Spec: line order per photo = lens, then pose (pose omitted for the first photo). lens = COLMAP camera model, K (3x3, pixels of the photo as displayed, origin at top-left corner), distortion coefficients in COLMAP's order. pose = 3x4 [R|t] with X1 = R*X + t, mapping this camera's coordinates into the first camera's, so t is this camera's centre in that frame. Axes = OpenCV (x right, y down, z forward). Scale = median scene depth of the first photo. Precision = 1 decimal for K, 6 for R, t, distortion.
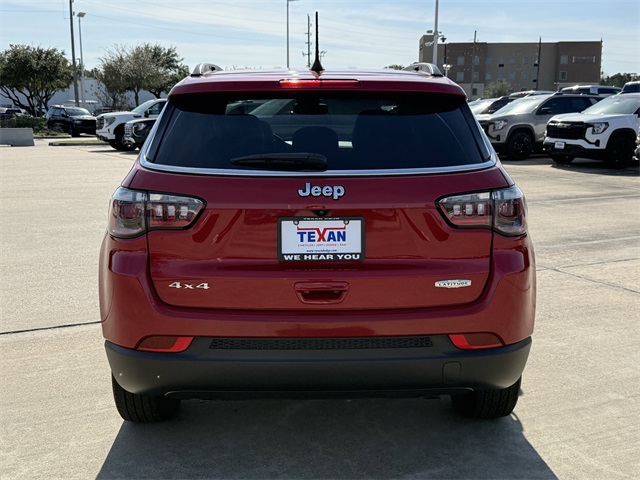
lens RADIAL K [[768.0, 0, 320.0], [0, 768.0, 240.0], [0, 0, 1]] dist [0.035986, -0.017187]
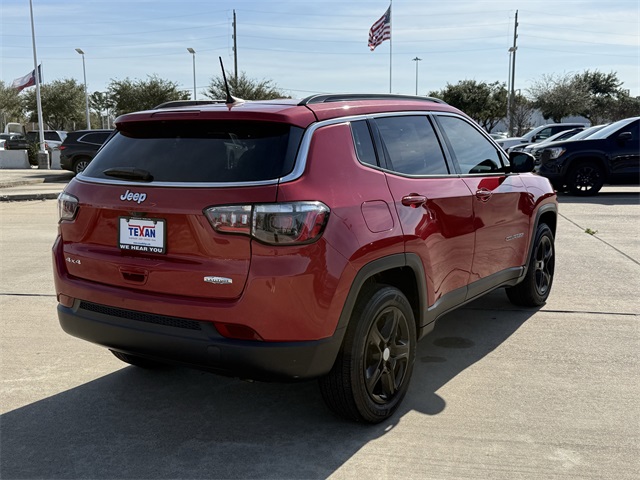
lens RADIAL K [[732.2, 0, 311.9], [0, 732.2, 242.6], [0, 0, 1]] dist [0.075493, -0.004920]
pose [[0.802135, 0.079447, -0.591835, 0.961201], [-0.090060, 0.995869, 0.011623, -0.027415], [0.590313, 0.043977, 0.805976, 0.170432]]
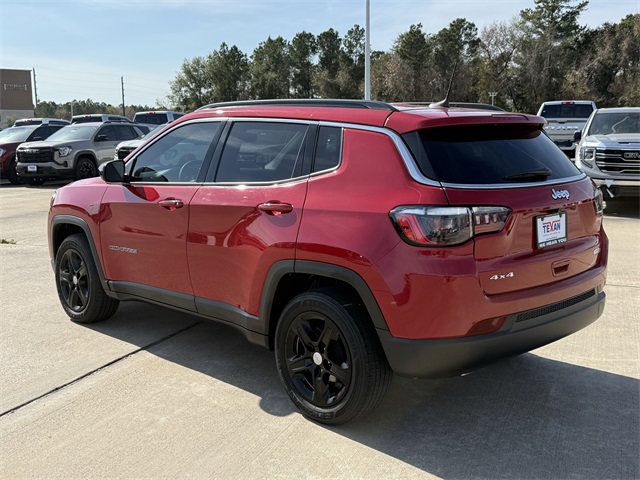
lens RADIAL K [[732.2, 0, 311.9], [0, 732.2, 242.6], [0, 0, 1]] dist [0.075493, -0.004920]
pose [[0.730689, -0.114400, 0.673058, -1.207094], [0.129899, 0.991147, 0.027445, -0.070039], [-0.670239, 0.067376, 0.739081, 0.305103]]
